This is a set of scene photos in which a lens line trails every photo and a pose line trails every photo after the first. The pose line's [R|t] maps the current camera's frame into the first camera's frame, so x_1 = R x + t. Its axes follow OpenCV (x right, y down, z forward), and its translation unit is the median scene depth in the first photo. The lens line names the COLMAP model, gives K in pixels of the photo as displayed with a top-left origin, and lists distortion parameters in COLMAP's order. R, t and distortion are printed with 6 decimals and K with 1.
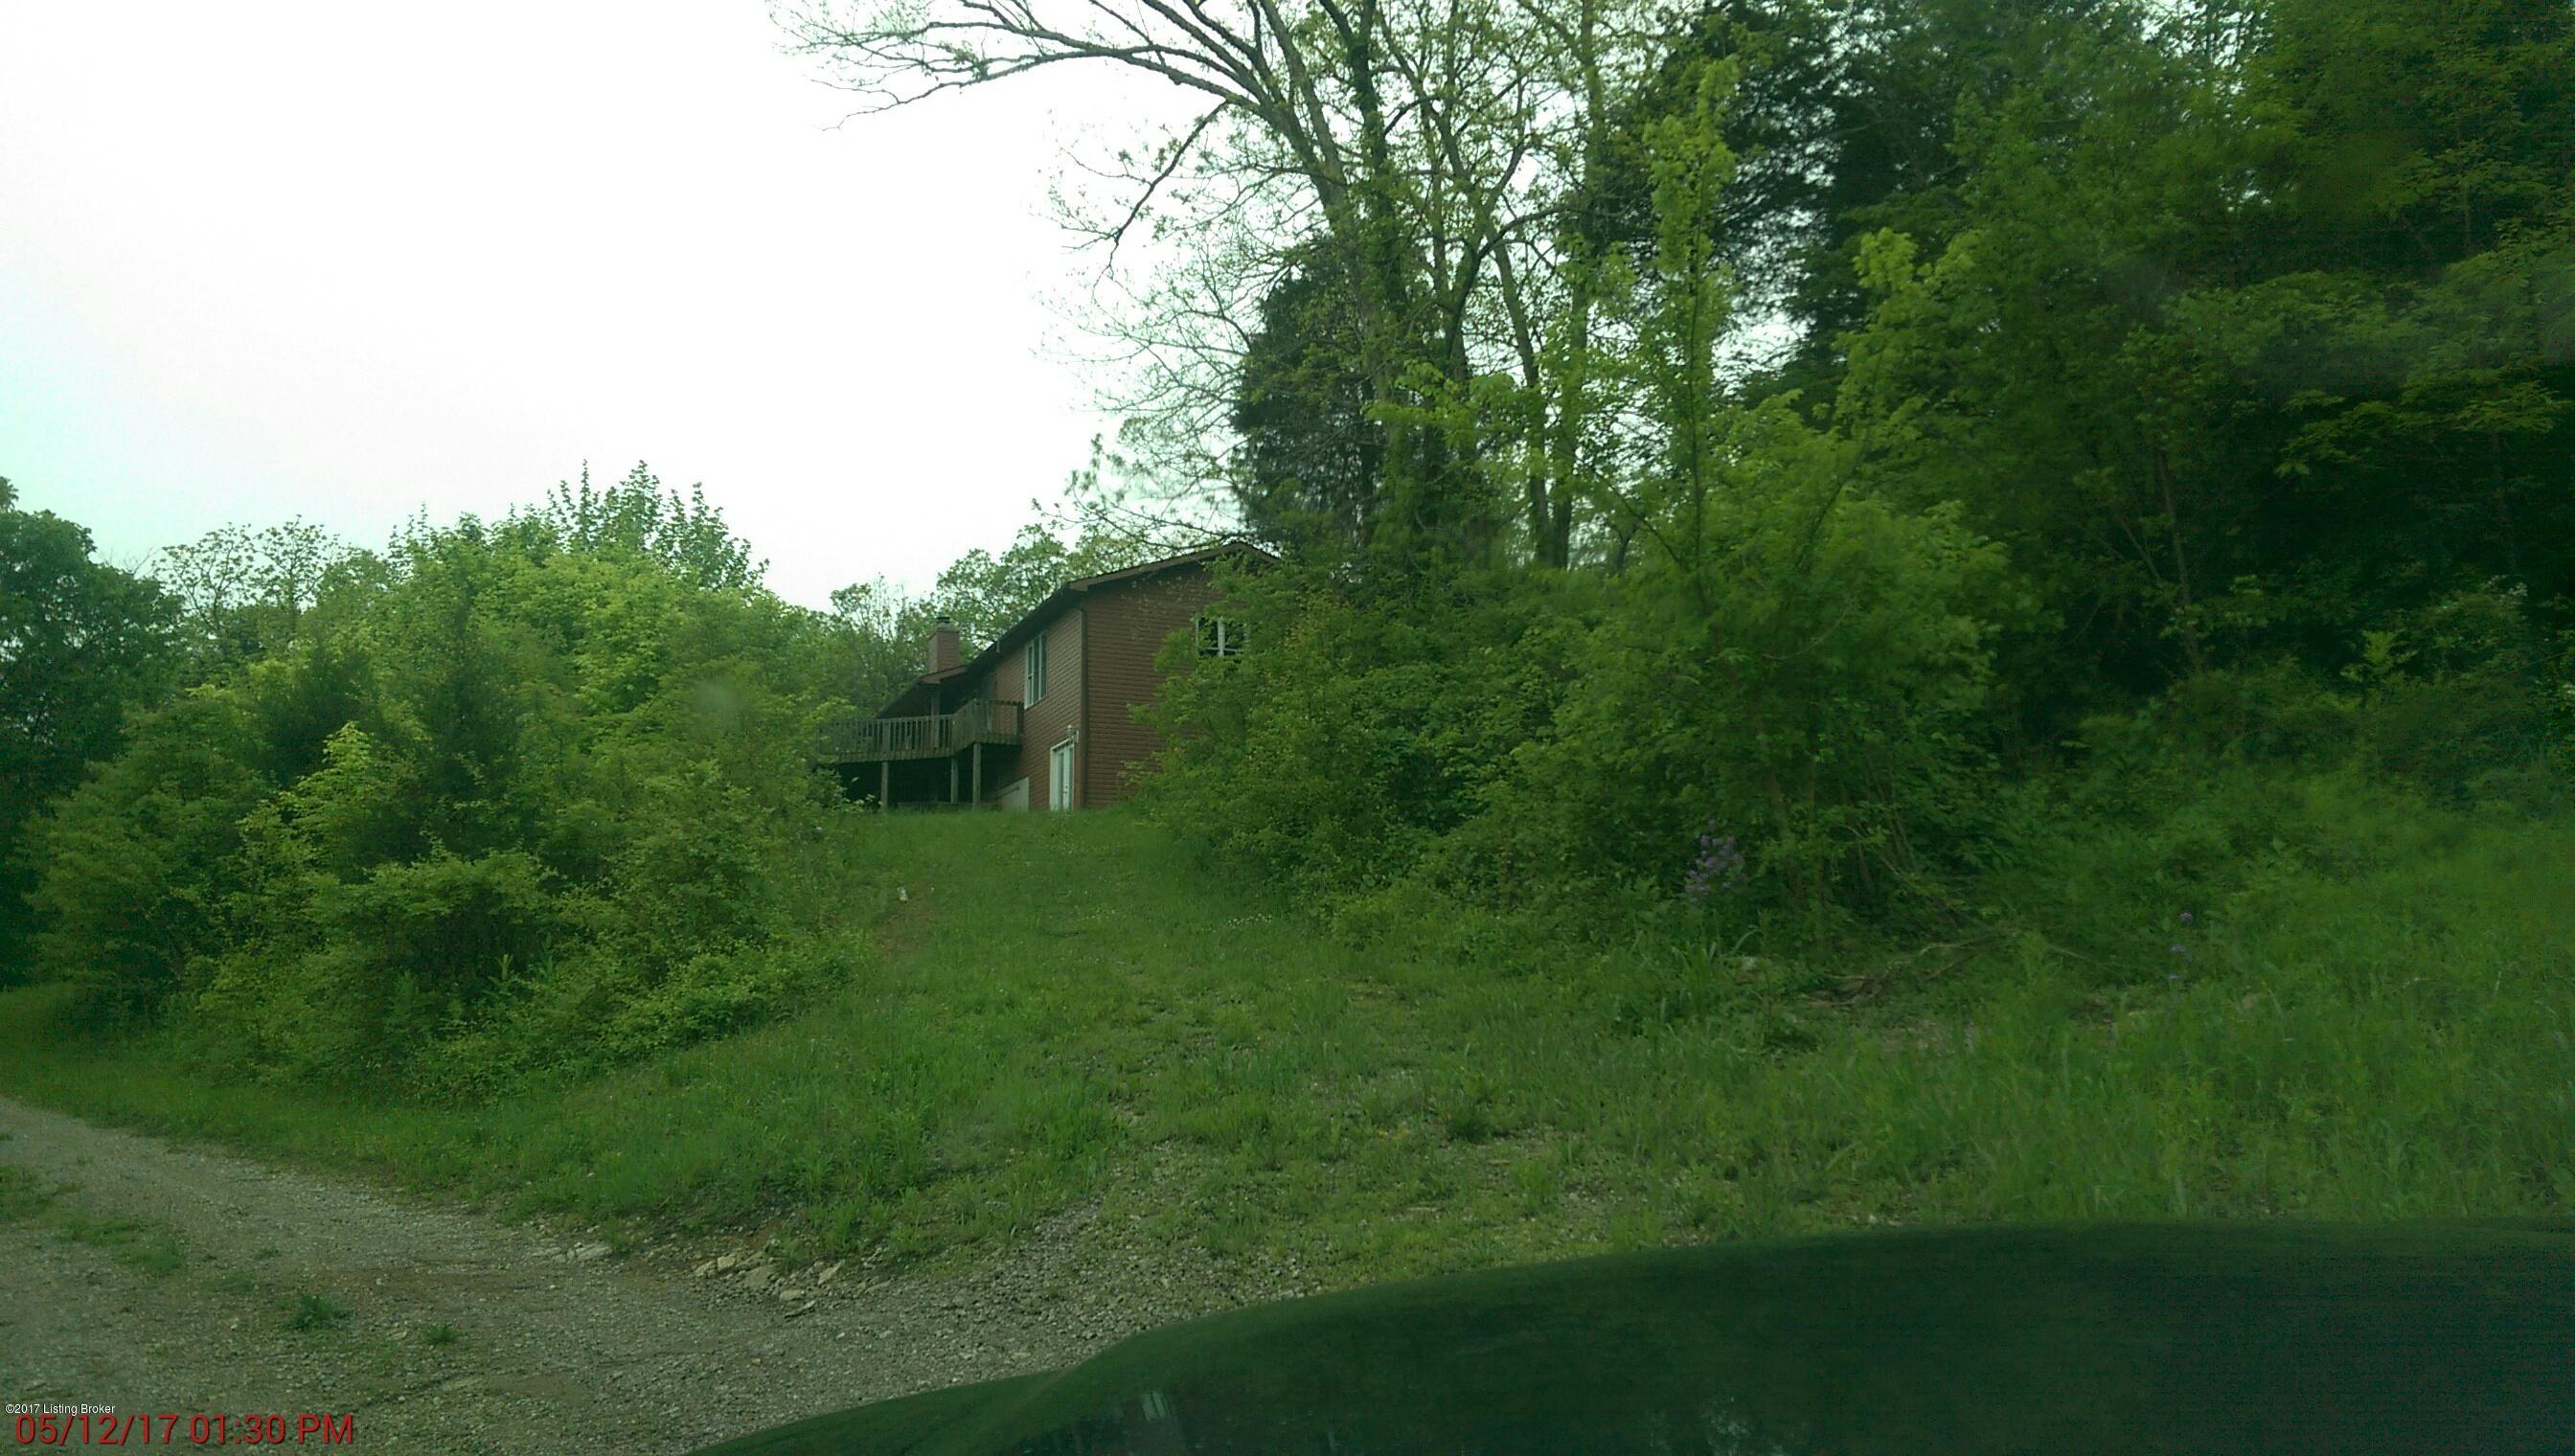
lens RADIAL K [[1799.2, 0, 1297.2], [0, 1799.2, 757.5], [0, 0, 1]] dist [0.049171, -0.088004]
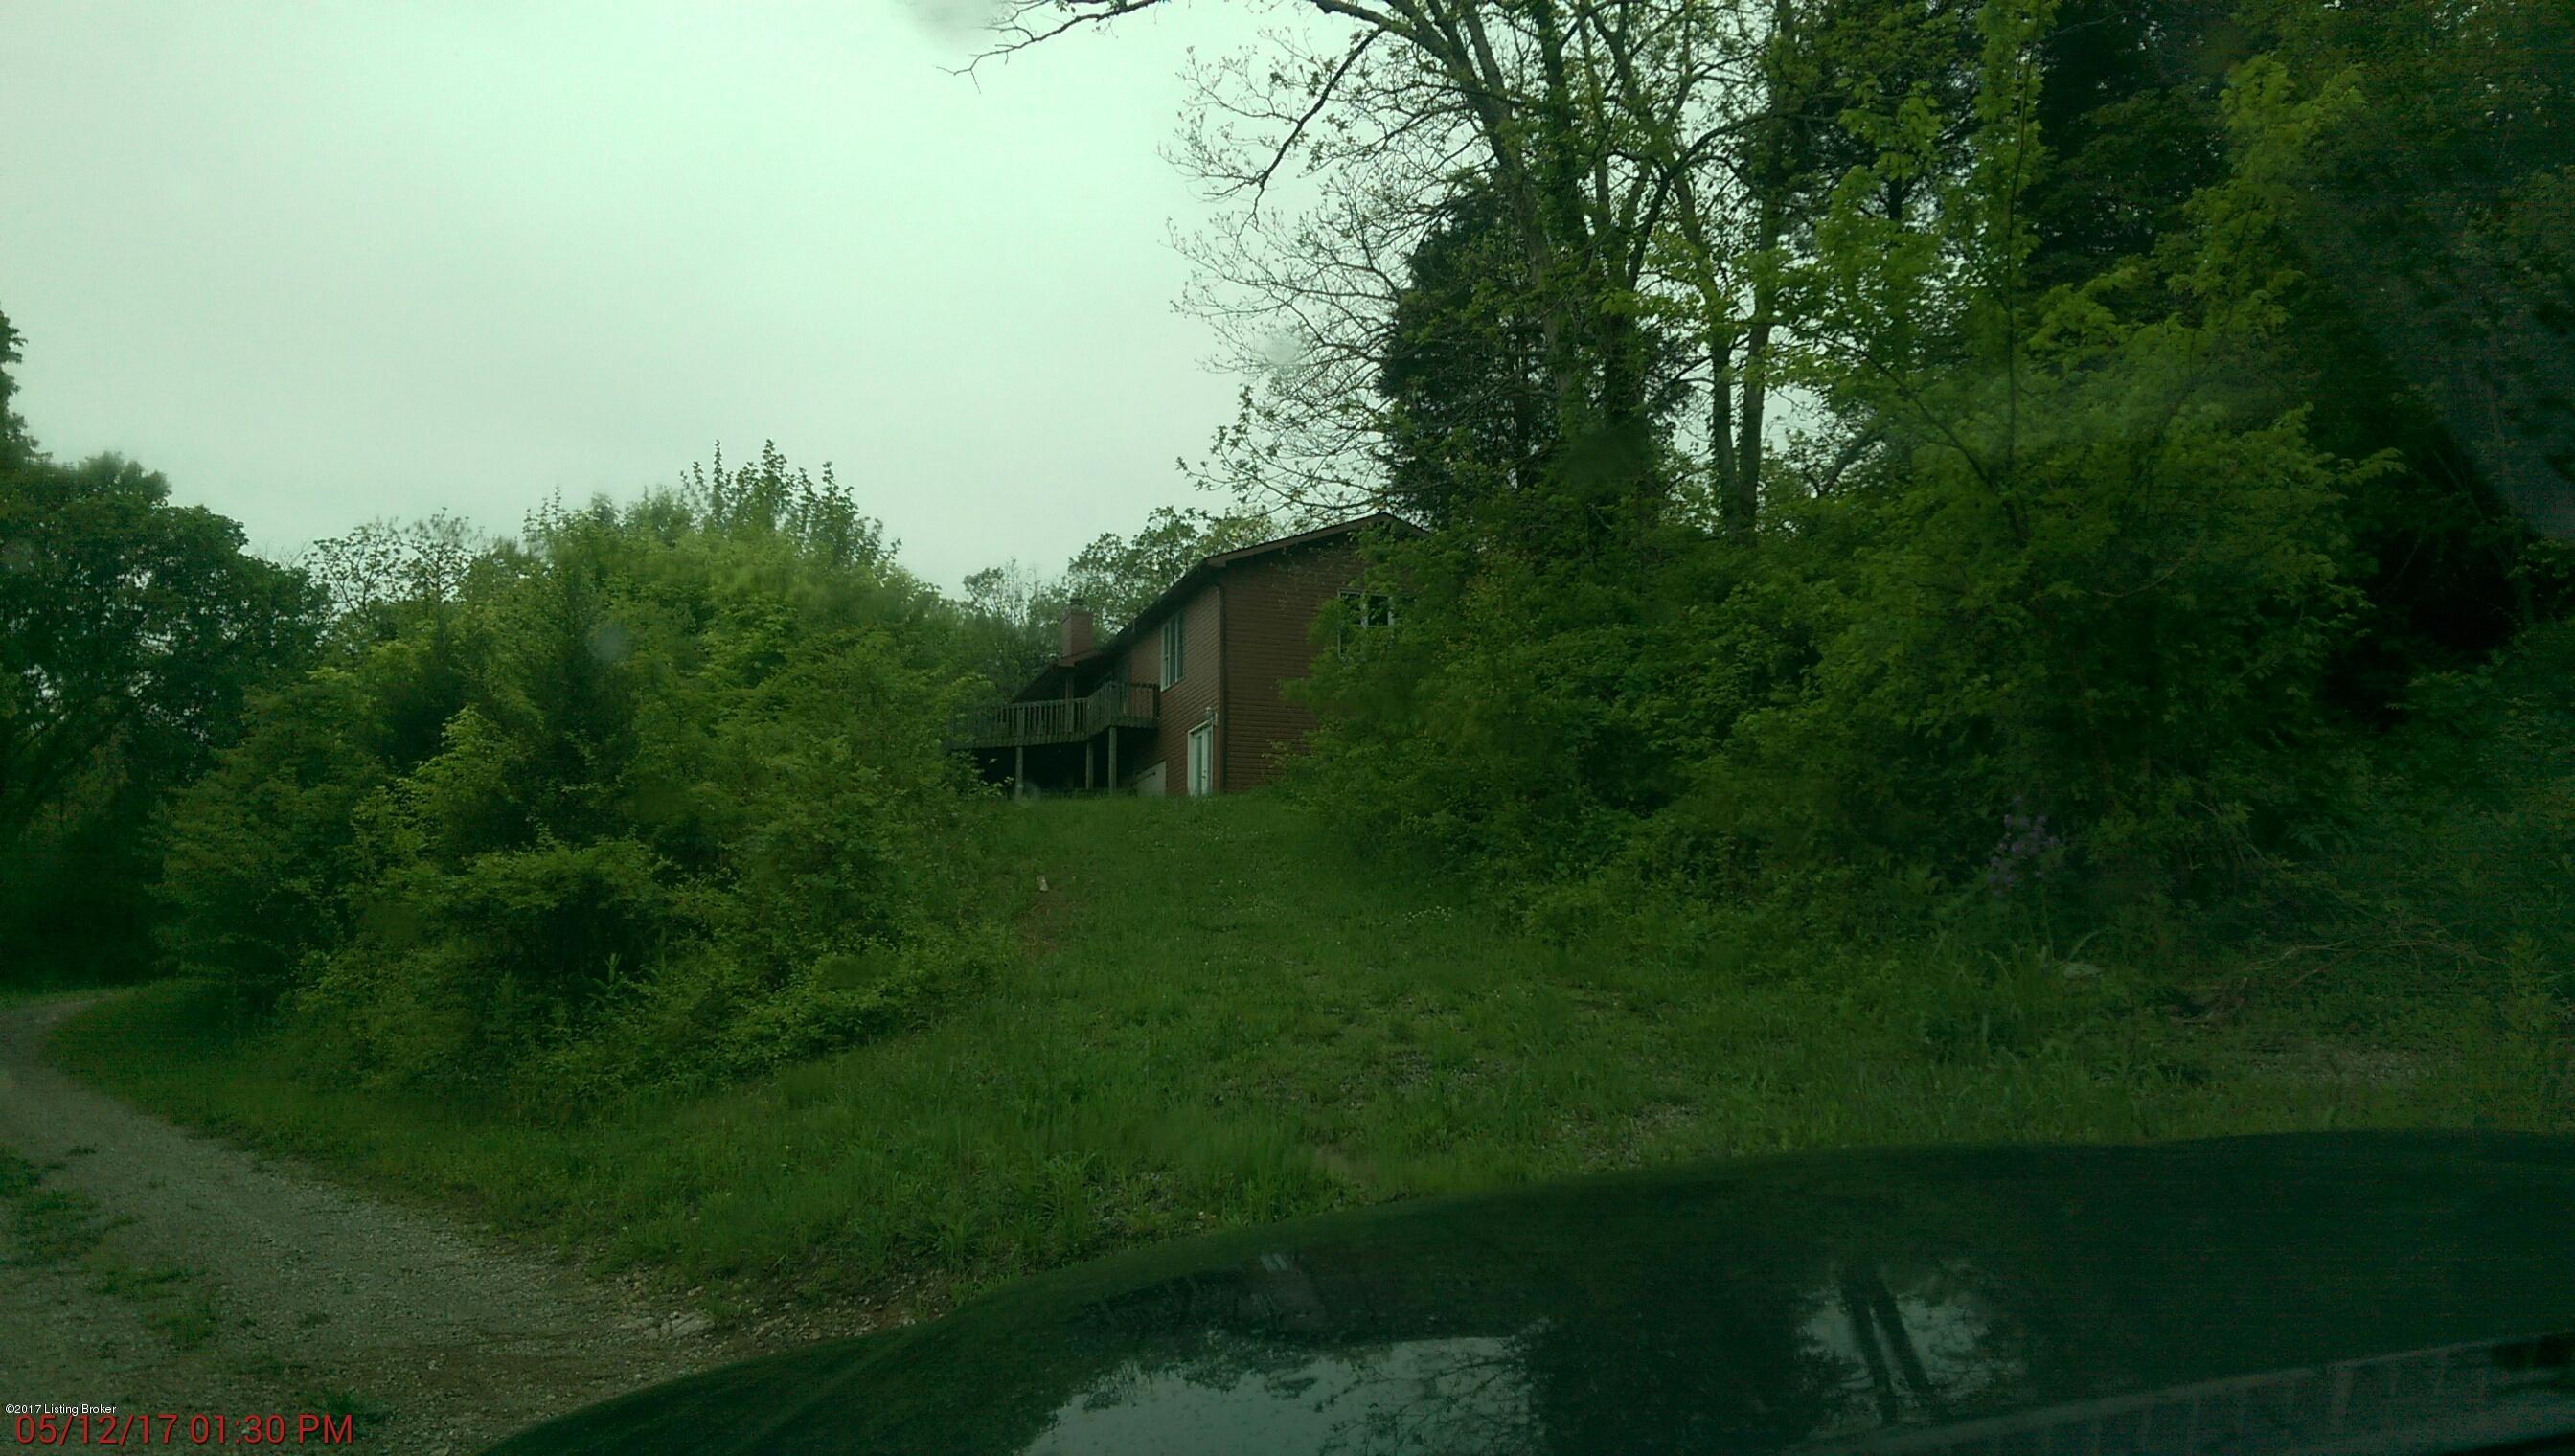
lens RADIAL K [[1813.5, 0, 1278.3], [0, 1813.5, 735.2], [0, 0, 1]] dist [0.062451, -0.094023]
pose [[0.996649, -0.007759, -0.081425, -0.024777], [0.007386, 0.999961, -0.004886, 0.005363], [0.081460, 0.004268, 0.996667, 0.088897]]
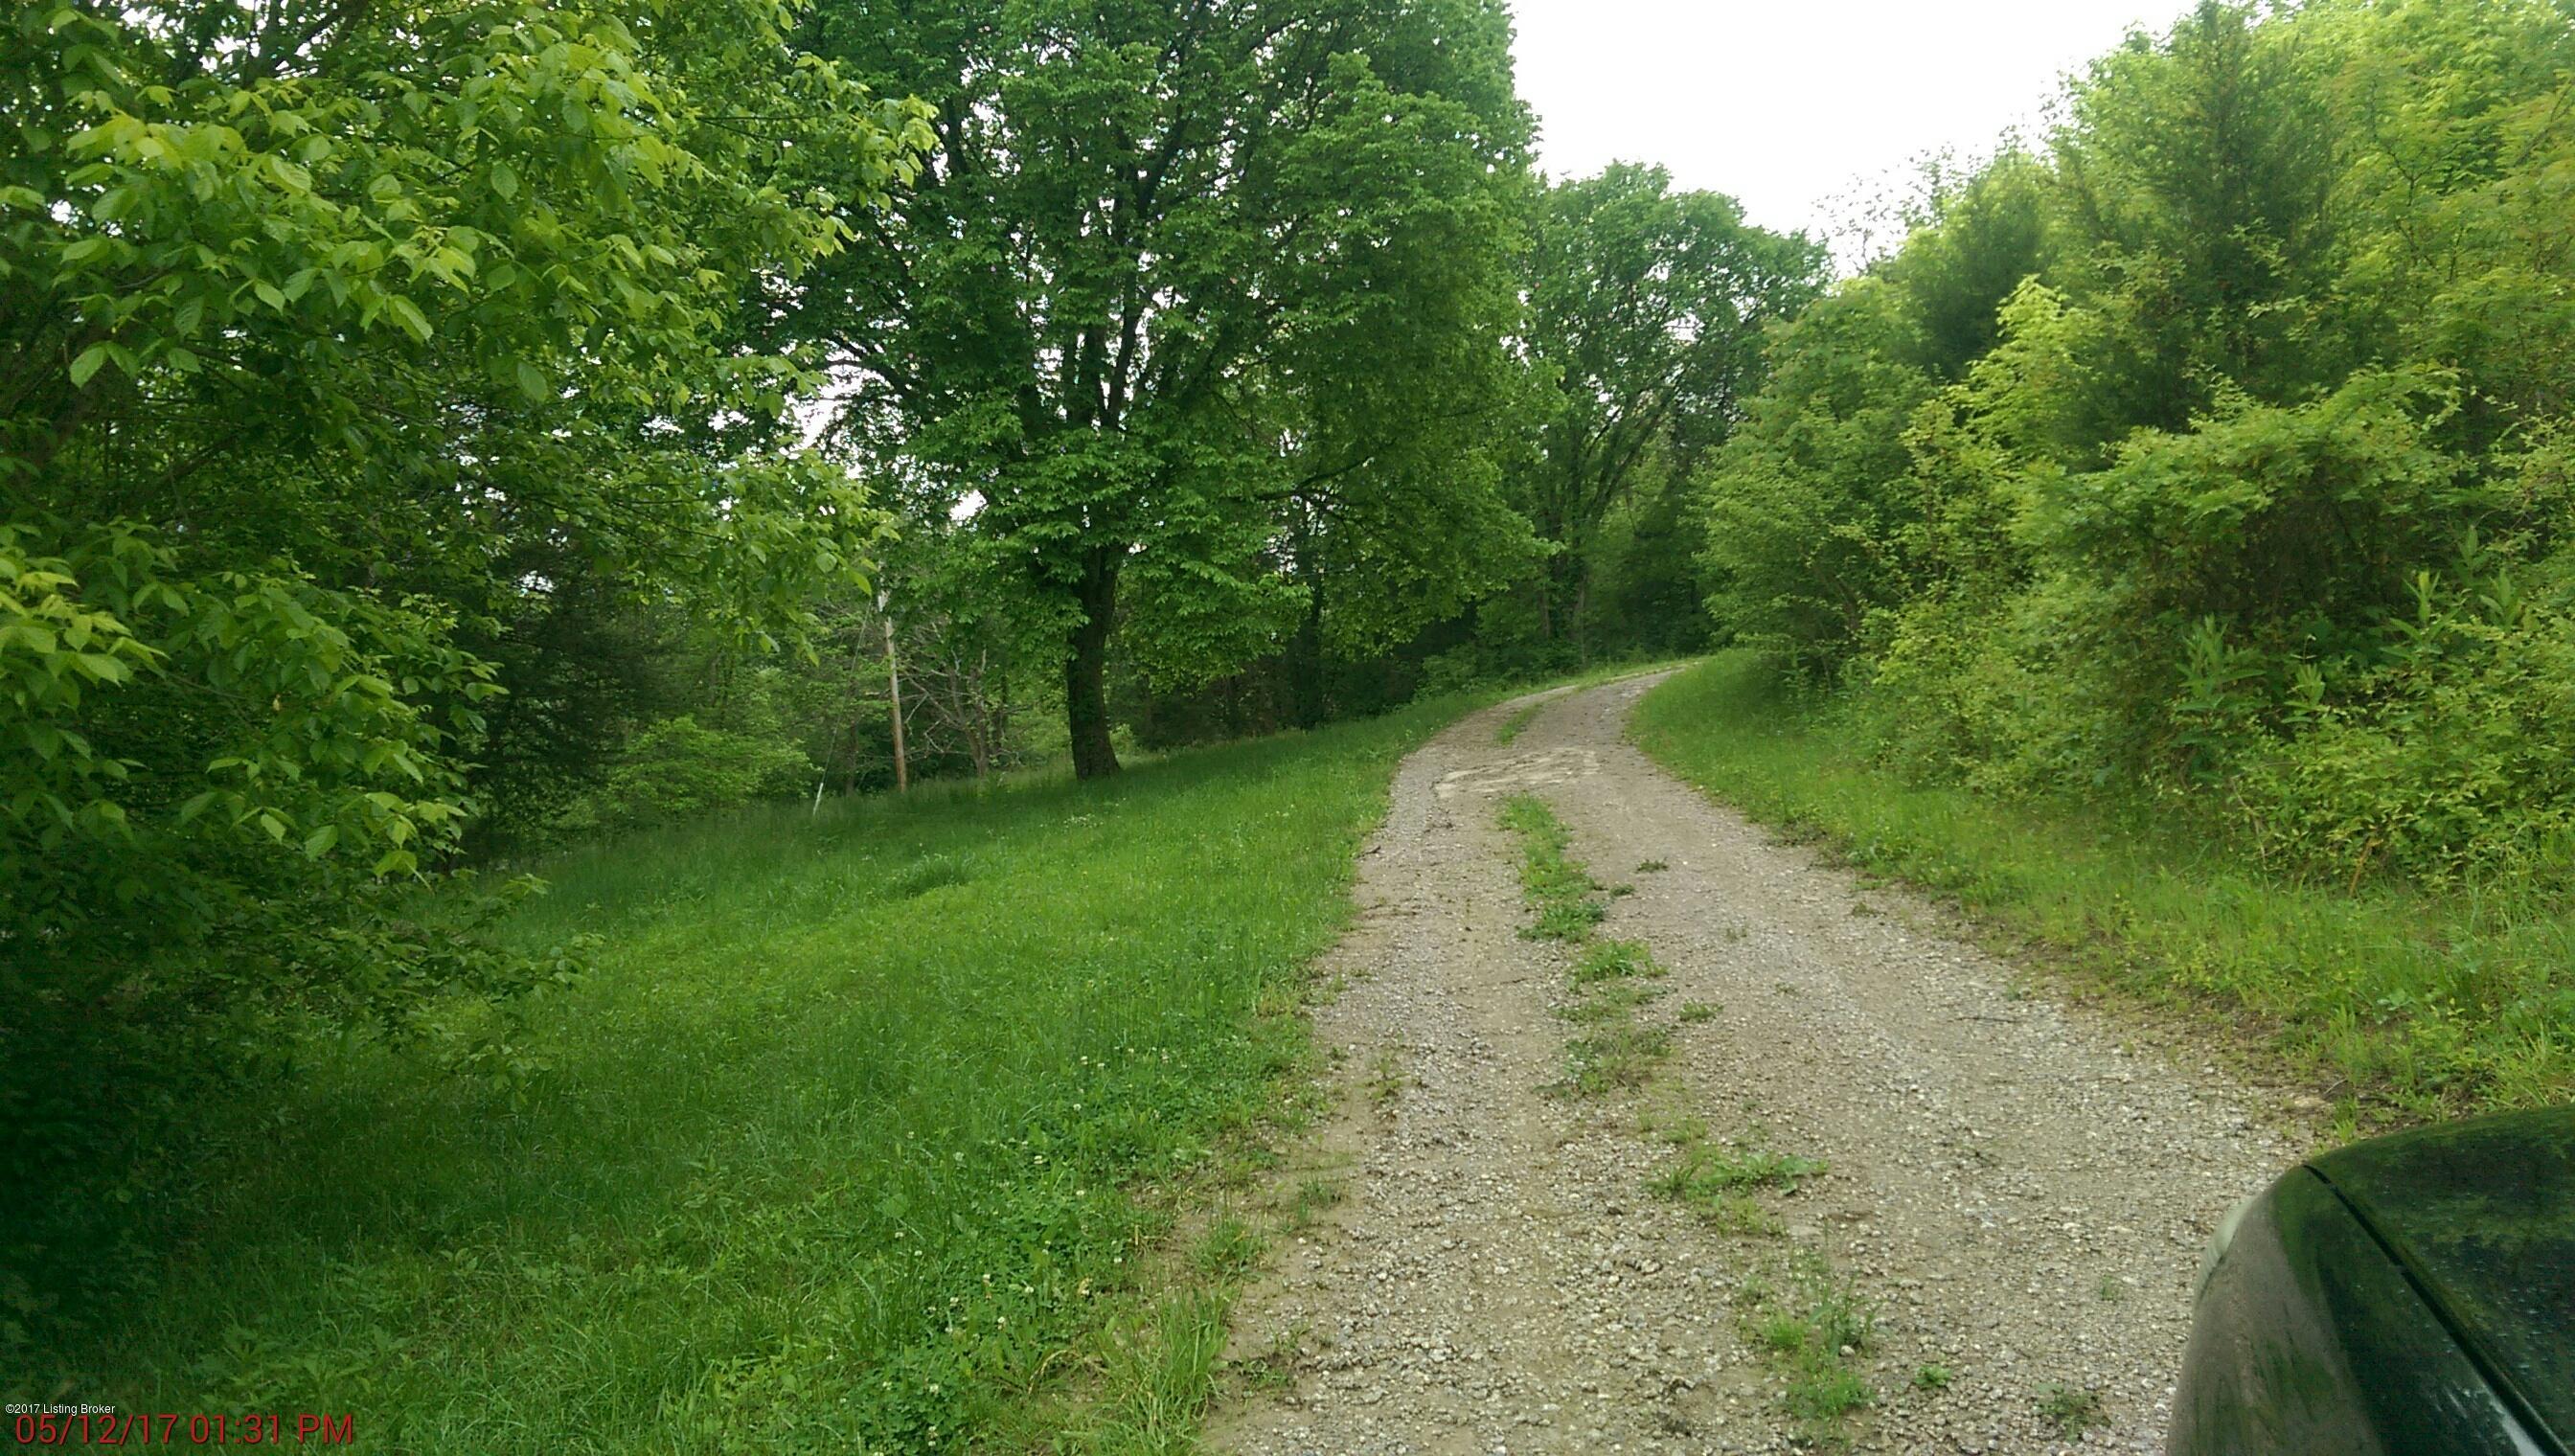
lens RADIAL K [[1813.5, 0, 1278.3], [0, 1813.5, 735.2], [0, 0, 1]] dist [0.062451, -0.094023]
pose [[0.644654, -0.013910, -0.764348, -0.178520], [0.159605, 0.980250, 0.116772, 0.031244], [0.747628, -0.197271, 0.634143, 0.309564]]
